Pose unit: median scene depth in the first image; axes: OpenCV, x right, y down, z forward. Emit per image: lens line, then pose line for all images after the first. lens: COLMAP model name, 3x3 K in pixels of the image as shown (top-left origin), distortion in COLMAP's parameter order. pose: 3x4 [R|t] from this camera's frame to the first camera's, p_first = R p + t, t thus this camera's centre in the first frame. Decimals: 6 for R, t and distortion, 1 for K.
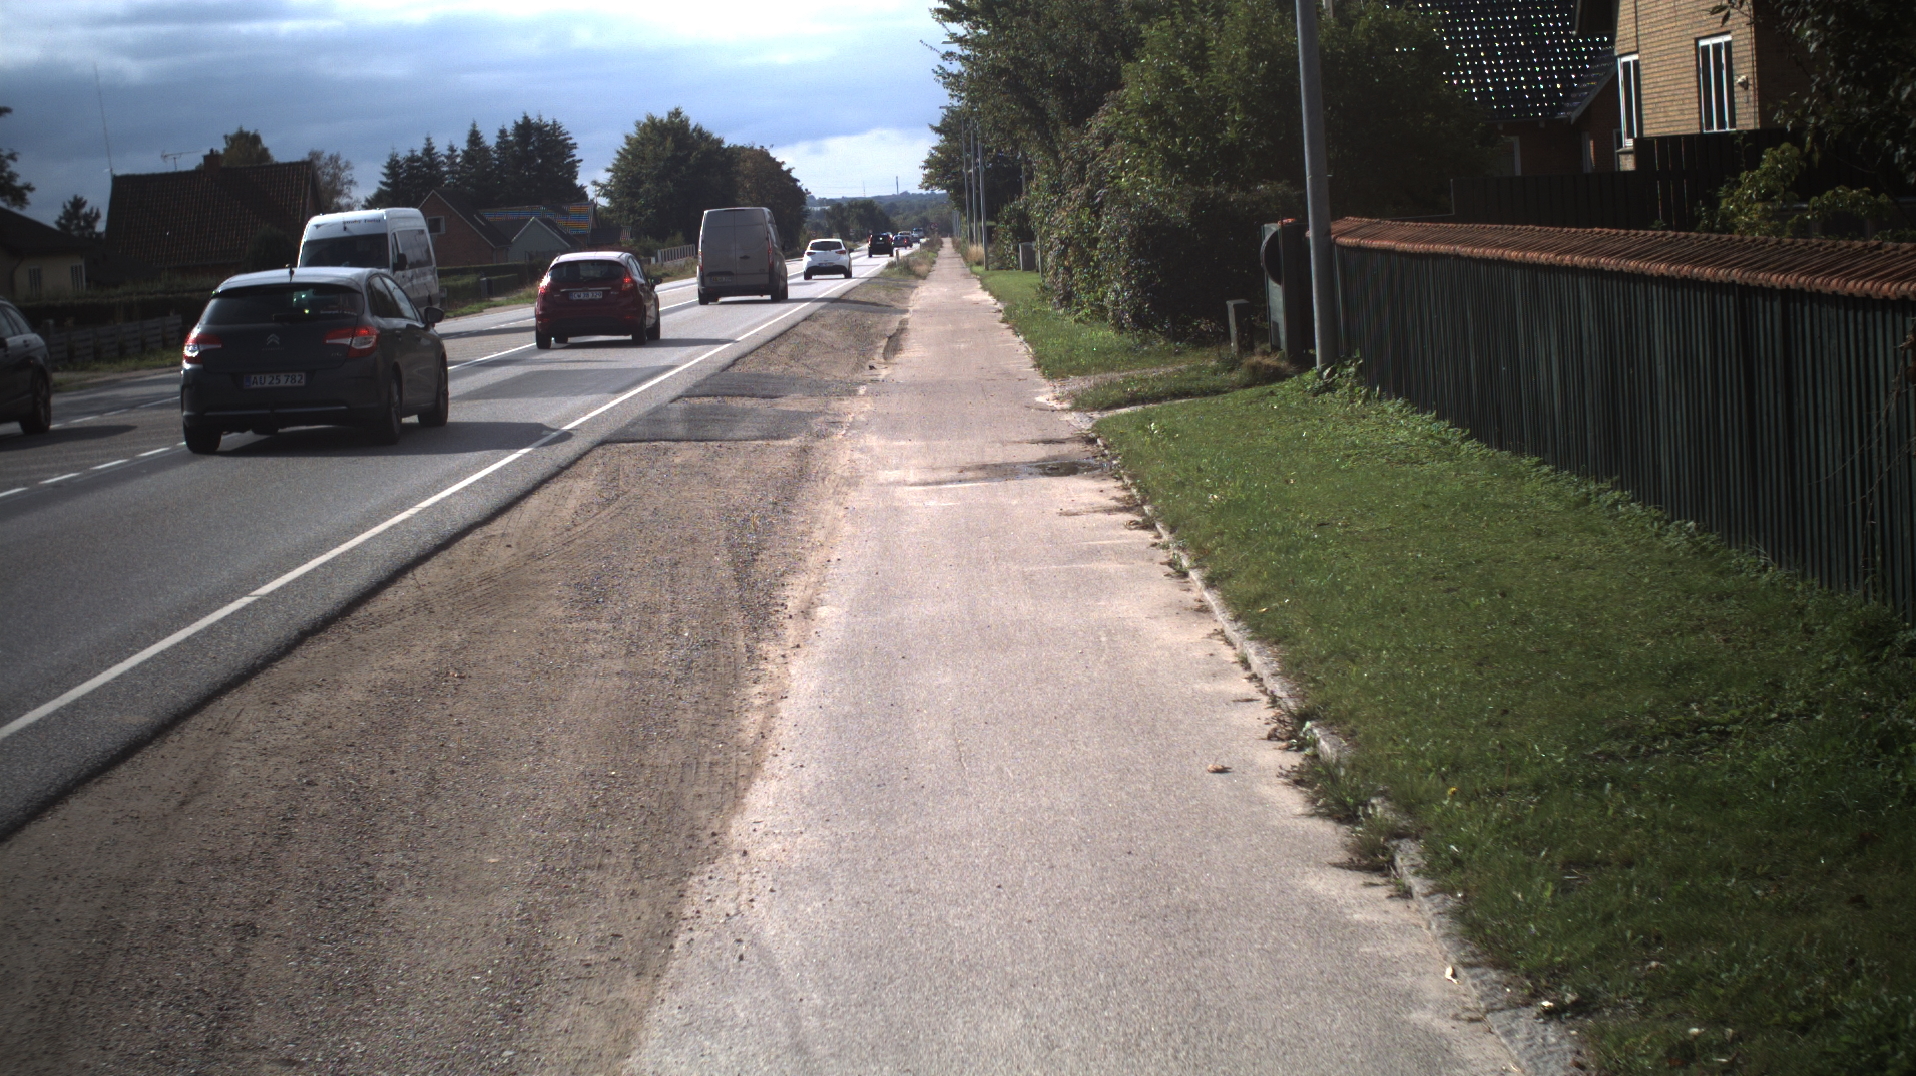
lens RADIAL K [[3412.6, 0, 958.0], [0, 3412.6, 538.0], [0, 0, 1]] dist [-0.247160, 0.050926]
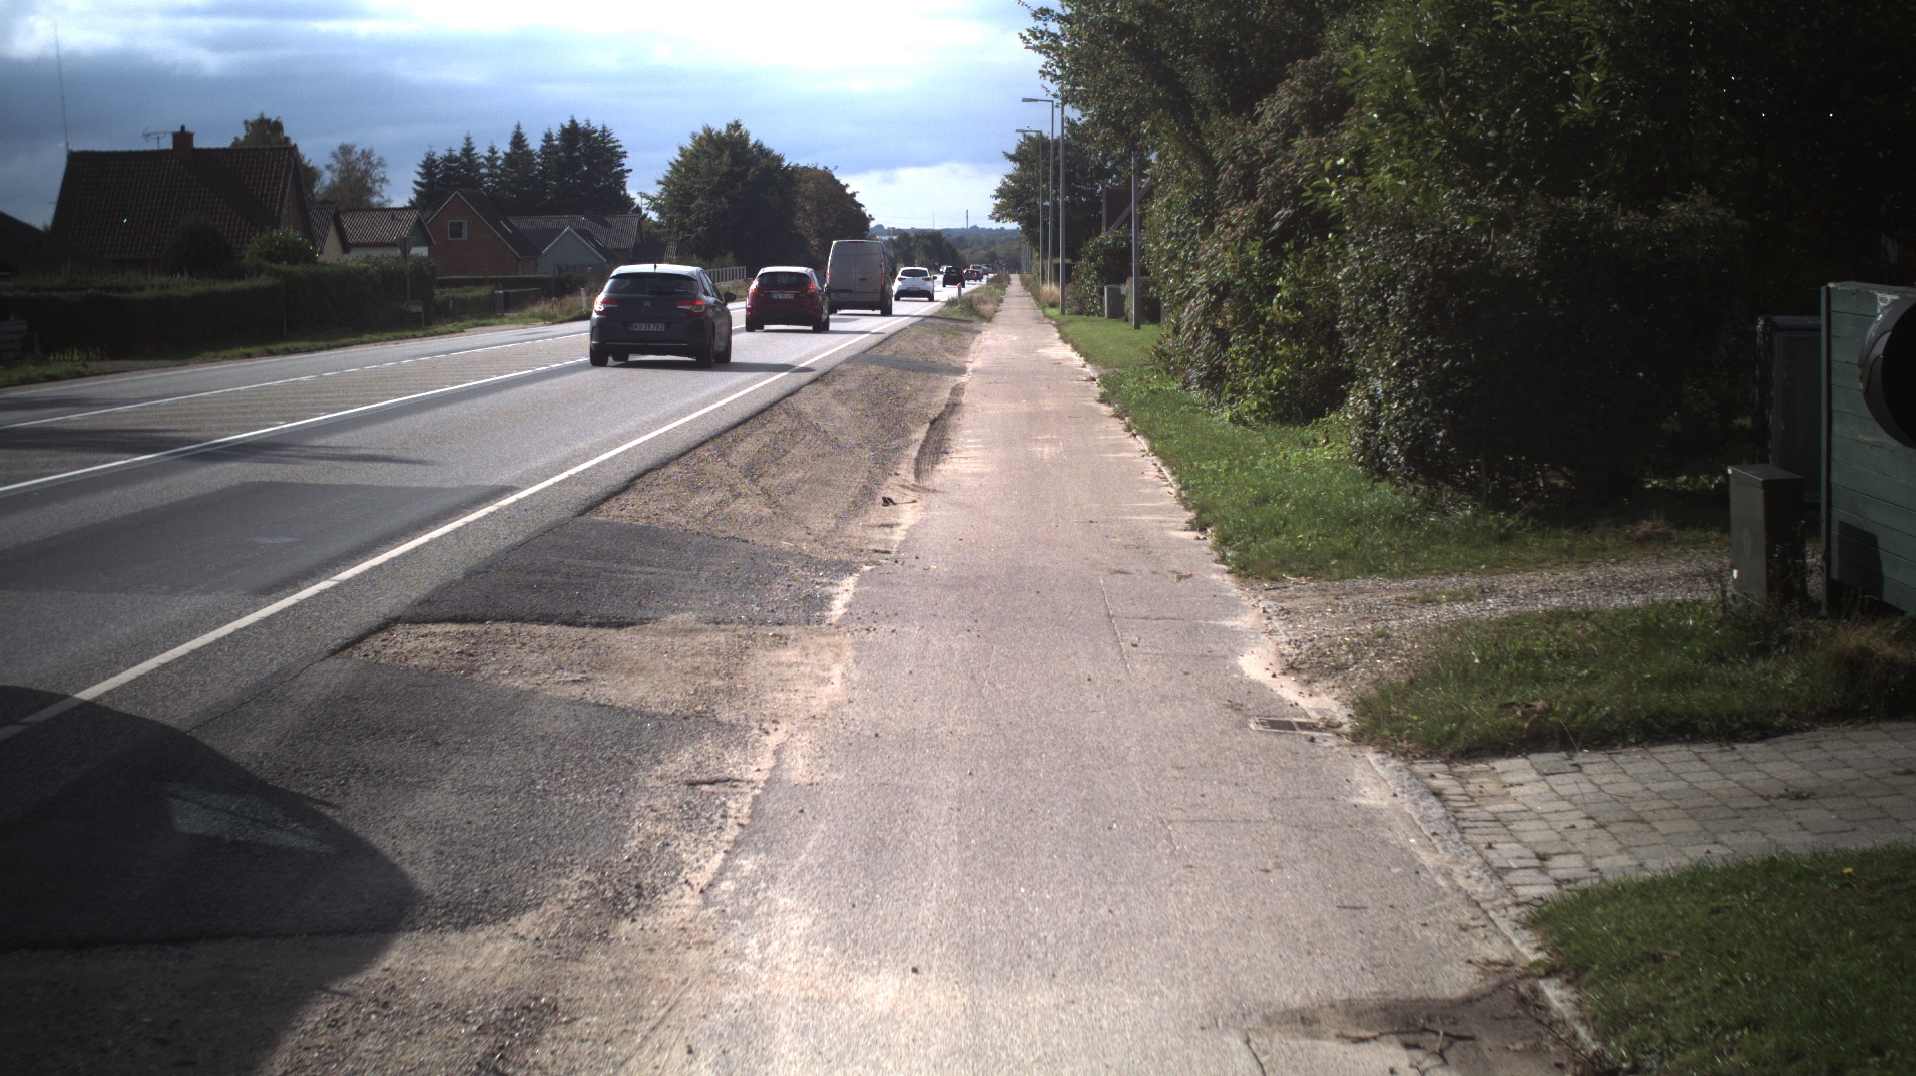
lens RADIAL K [[3412.6, 0, 958.0], [0, 3412.6, 538.0], [0, 0, 1]] dist [-0.247160, 0.050926]
pose [[0.998358, 0.055187, -0.015334, -0.003402], [-0.055343, 0.998418, -0.009937, -0.025914], [0.014761, 0.010769, 0.999833, 0.297534]]
